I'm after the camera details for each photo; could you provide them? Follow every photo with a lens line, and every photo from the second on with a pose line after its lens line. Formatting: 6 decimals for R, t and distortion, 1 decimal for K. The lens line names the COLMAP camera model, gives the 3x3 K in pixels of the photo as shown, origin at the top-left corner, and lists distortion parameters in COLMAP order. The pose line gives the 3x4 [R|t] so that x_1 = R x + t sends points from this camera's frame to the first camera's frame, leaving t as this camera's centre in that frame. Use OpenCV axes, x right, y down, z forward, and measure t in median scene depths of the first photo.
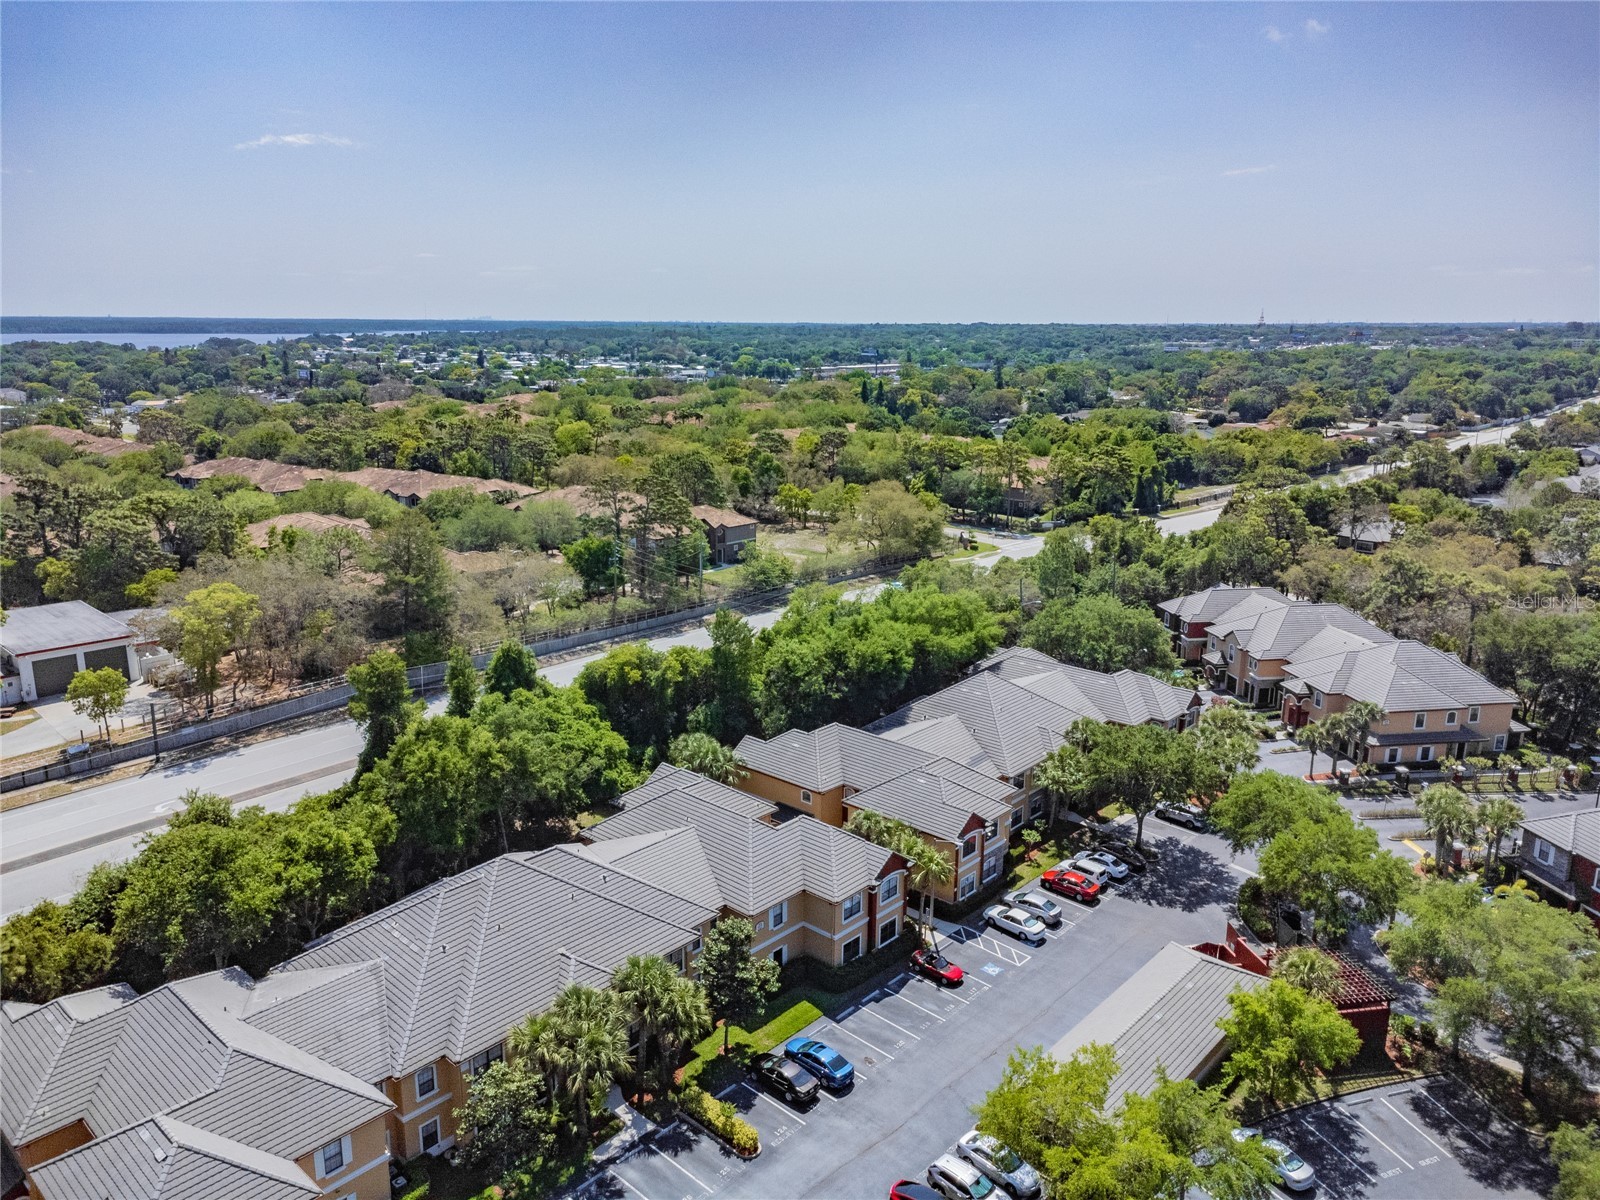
lens RADIAL K [[1145.8, 0, 800.0], [0, 1145.8, 600.0], [0, 0, 1]] dist [0.017929, -0.000200]
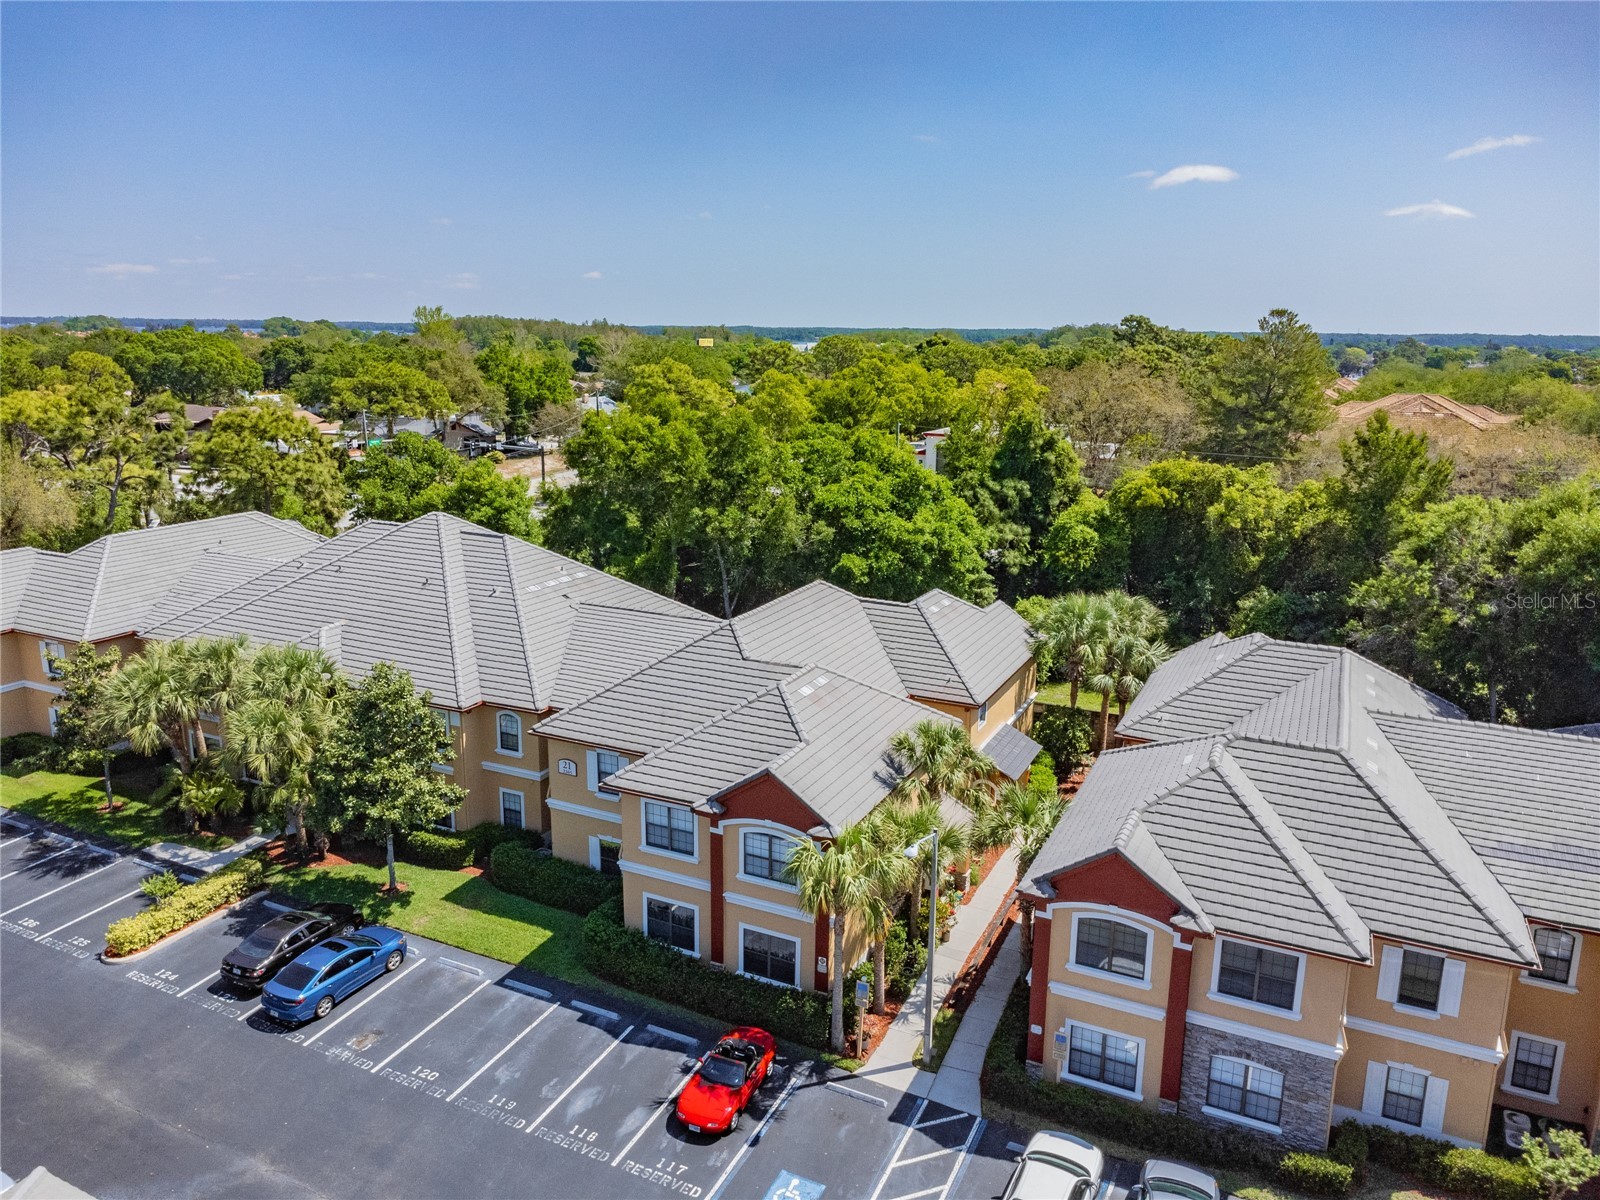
lens RADIAL K [[1145.8, 0, 800.0], [0, 1145.8, 600.0], [0, 0, 1]] dist [0.017929, -0.000200]
pose [[0.284494, 0.222523, -0.932495, 0.511782], [-0.234995, 0.959200, 0.157202, 0.101691], [0.929430, 0.174409, 0.325179, 0.956487]]
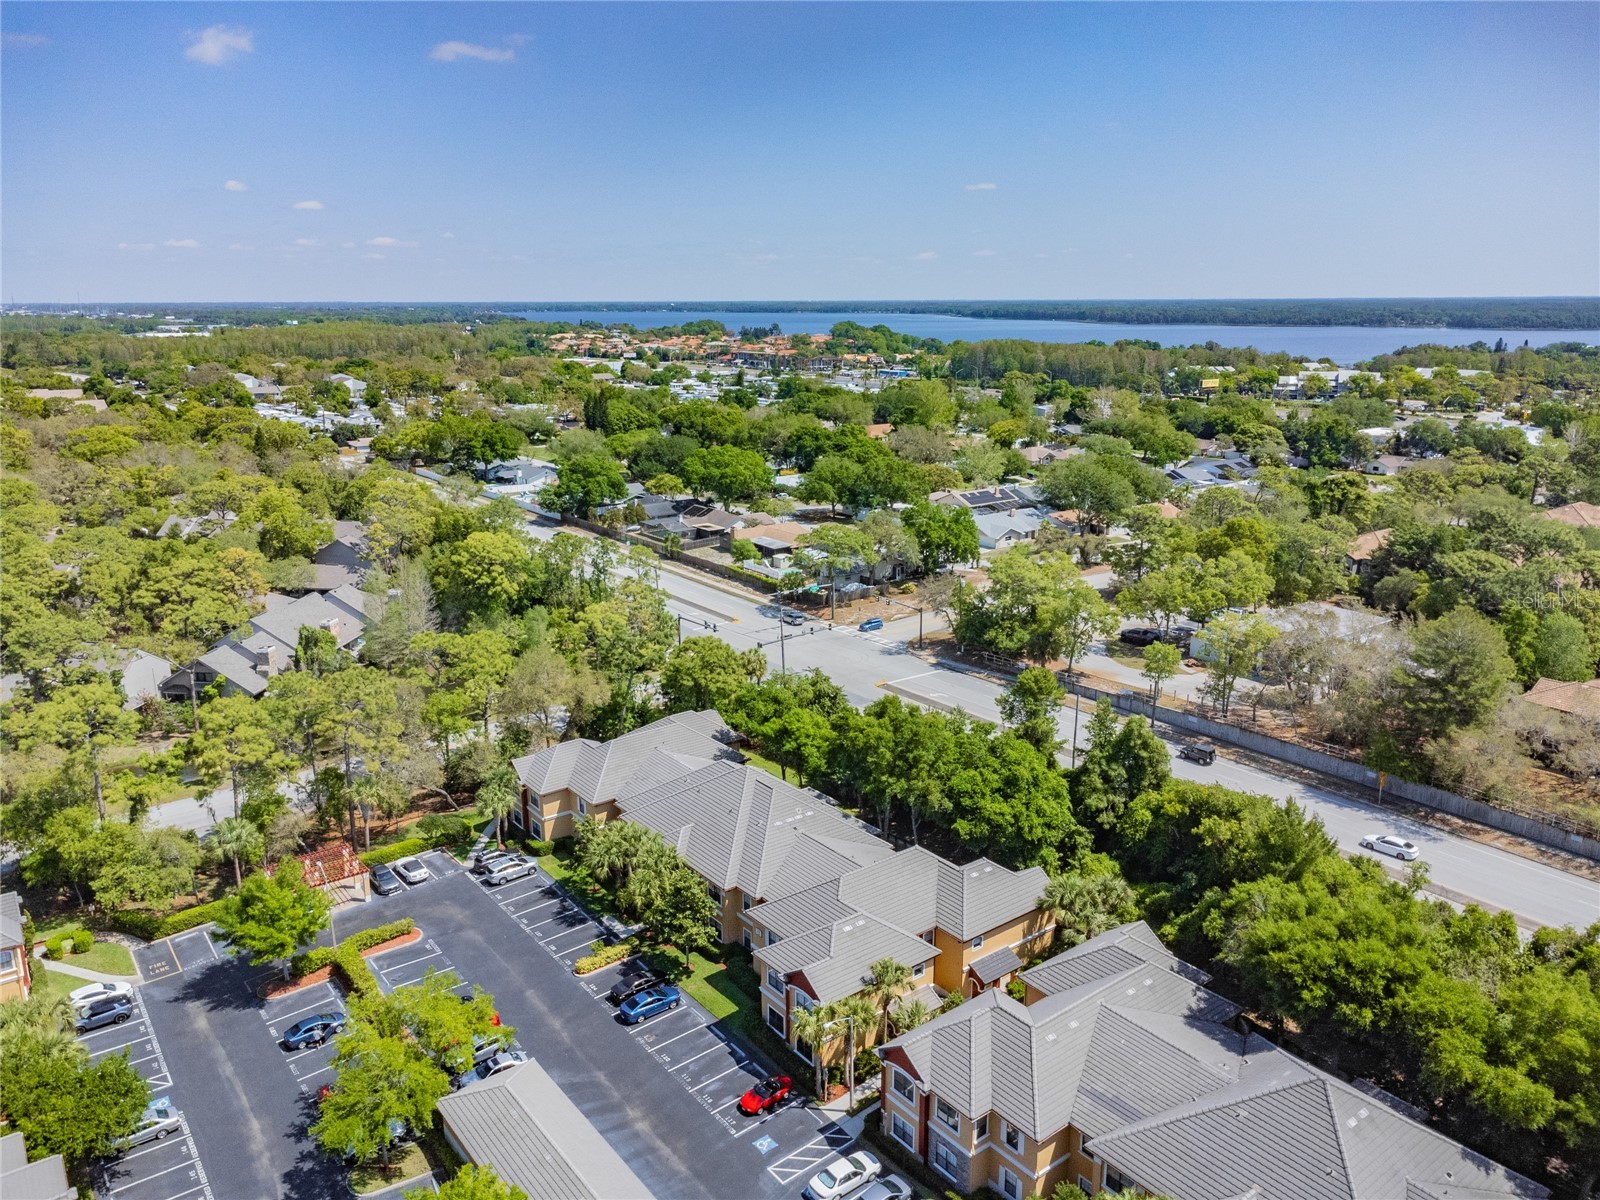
lens RADIAL K [[1145.8, 0, 800.0], [0, 1145.8, 600.0], [0, 0, 1]] dist [0.017929, -0.000200]
pose [[-0.168092, 0.239041, -0.956350, 1.044074], [-0.231774, 0.933373, 0.274036, -0.378028], [0.958137, 0.267720, -0.101489, 1.120617]]
